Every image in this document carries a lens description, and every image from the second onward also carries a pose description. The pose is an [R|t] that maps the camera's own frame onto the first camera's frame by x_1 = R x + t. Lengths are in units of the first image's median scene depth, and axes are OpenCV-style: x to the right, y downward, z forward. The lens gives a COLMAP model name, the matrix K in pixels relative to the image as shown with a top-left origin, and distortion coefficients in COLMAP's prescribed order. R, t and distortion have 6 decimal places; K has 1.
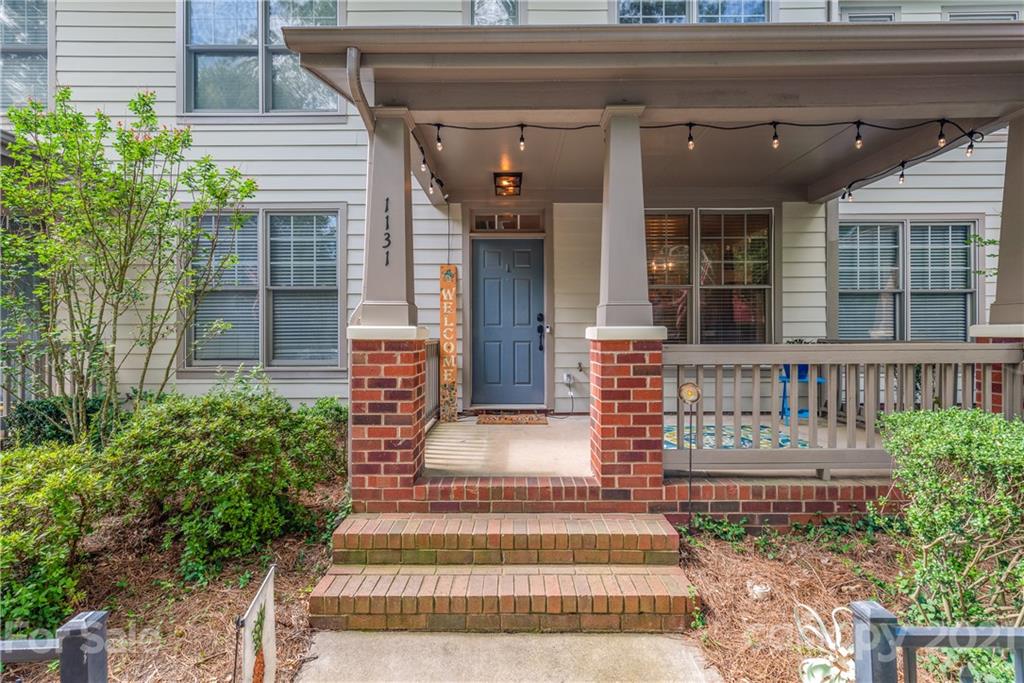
lens RADIAL K [[440.0, 0, 512.0], [0, 440.0, 341.5], [0, 0, 1]] dist [-0.002336, -0.000391]
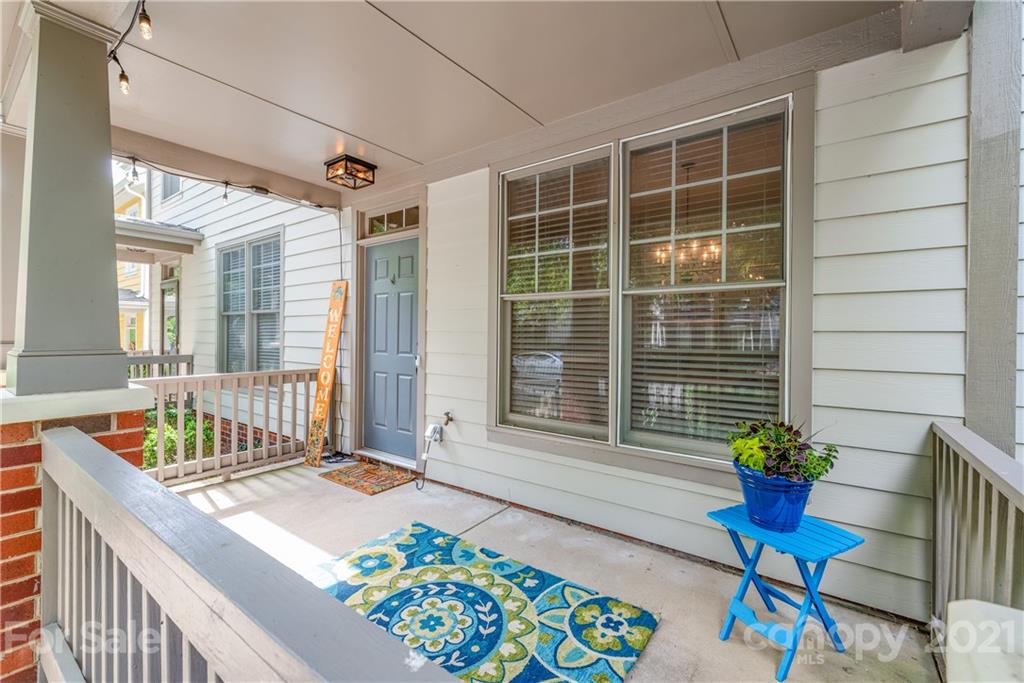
lens RADIAL K [[440.0, 0, 512.0], [0, 440.0, 341.5], [0, 0, 1]] dist [-0.002336, -0.000391]
pose [[0.804921, 0.018191, -0.593103, 0.631654], [-0.020610, 0.999784, 0.002693, -0.064603], [0.593024, 0.010056, 0.805122, 0.510588]]
